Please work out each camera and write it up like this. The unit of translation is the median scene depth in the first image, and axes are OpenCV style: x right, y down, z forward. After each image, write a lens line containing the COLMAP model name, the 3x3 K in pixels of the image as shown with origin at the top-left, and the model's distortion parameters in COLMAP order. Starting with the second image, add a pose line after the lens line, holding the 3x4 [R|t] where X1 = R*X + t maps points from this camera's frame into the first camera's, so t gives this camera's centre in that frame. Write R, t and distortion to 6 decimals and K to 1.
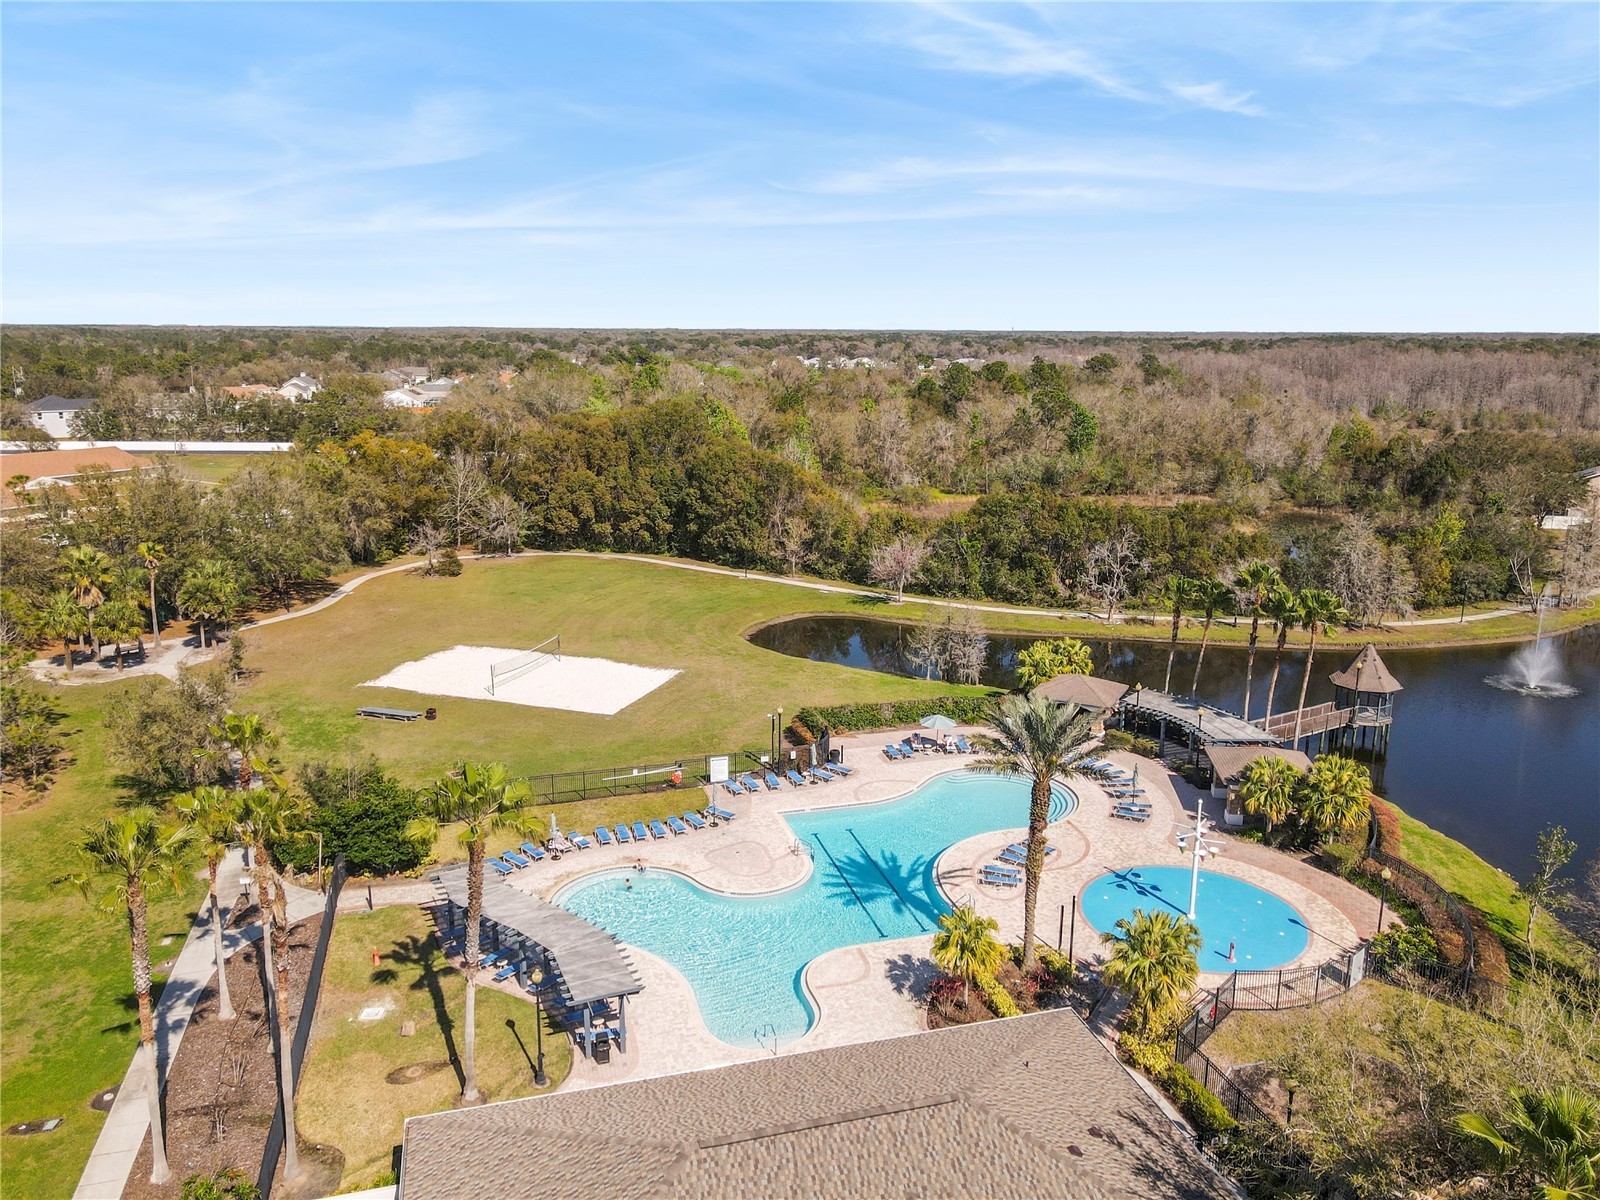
lens RADIAL K [[1209.5, 0, 807.9], [0, 1209.5, 596.9], [0, 0, 1]] dist [-0.008240, 0.035969]
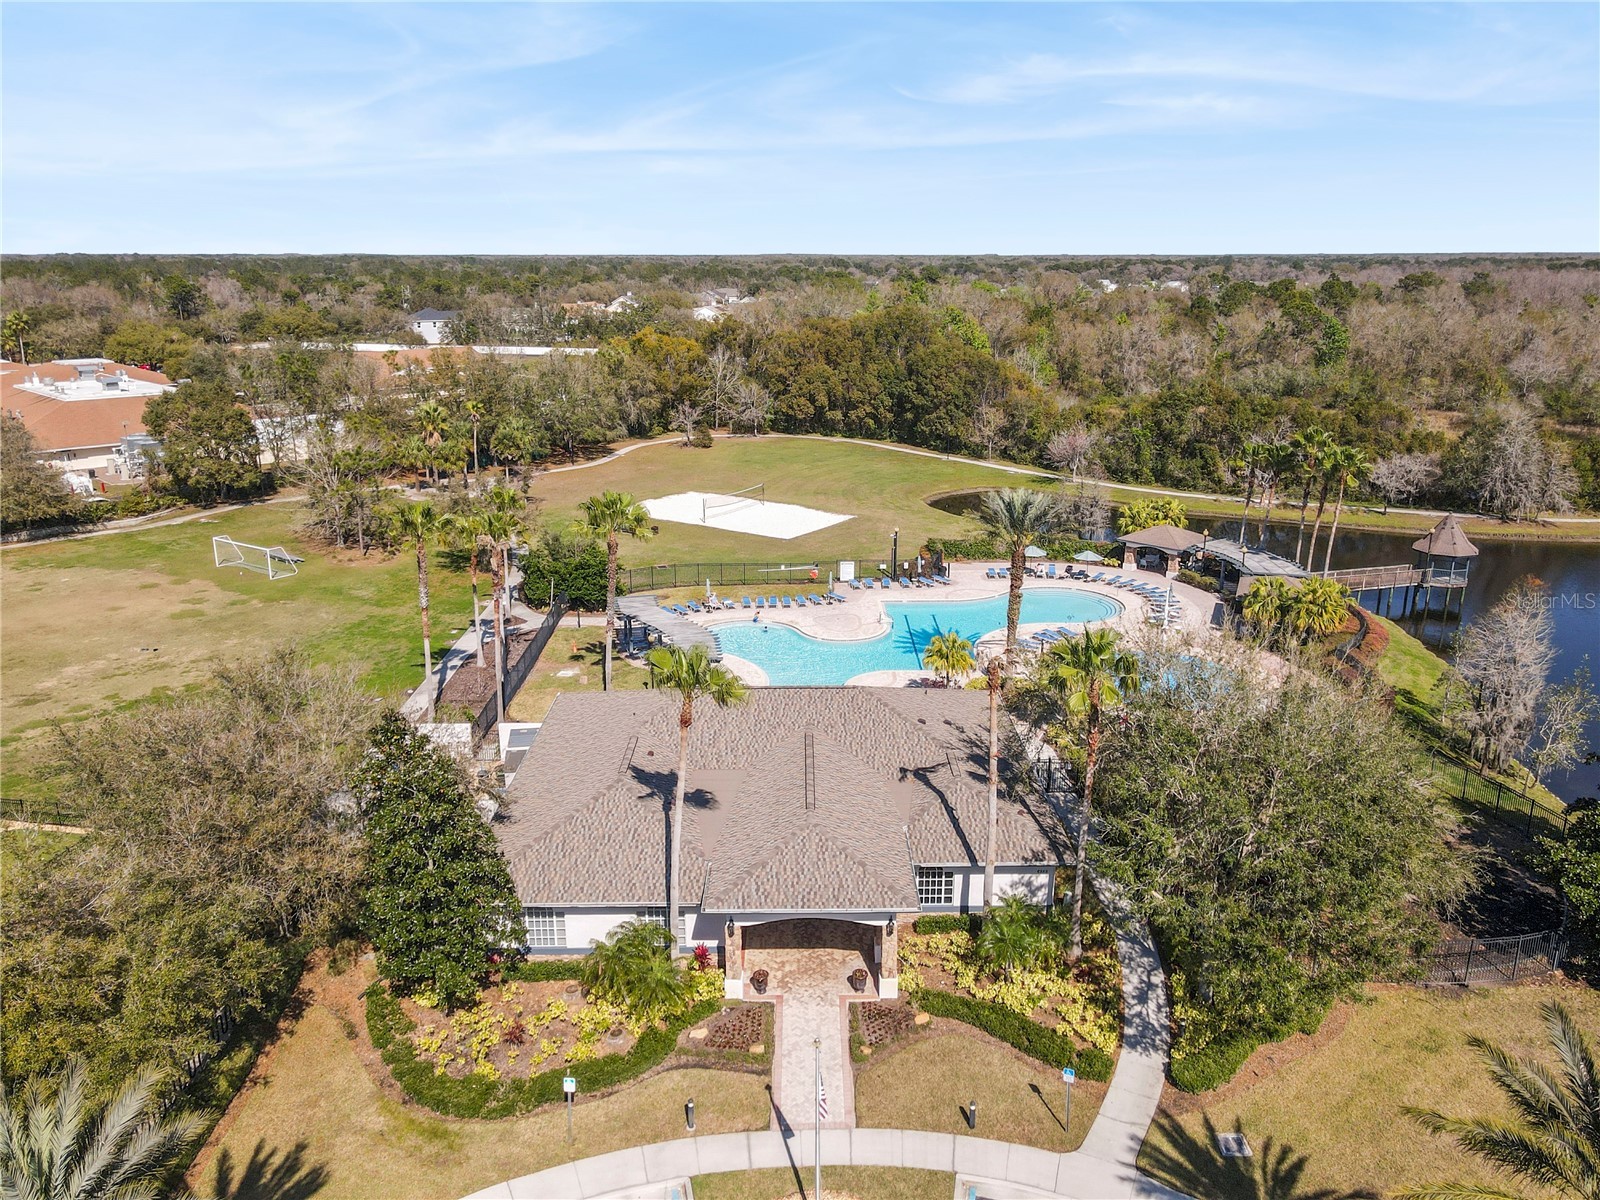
lens RADIAL K [[1193.3, 0, 782.2], [0, 1193.3, 598.1], [0, 0, 1]] dist [-0.005810, 0.053555]
pose [[0.962052, 0.071451, -0.263347, 0.101180], [-0.055058, 0.996088, 0.069122, 0.043547], [0.267255, -0.052000, 0.962222, -0.129580]]
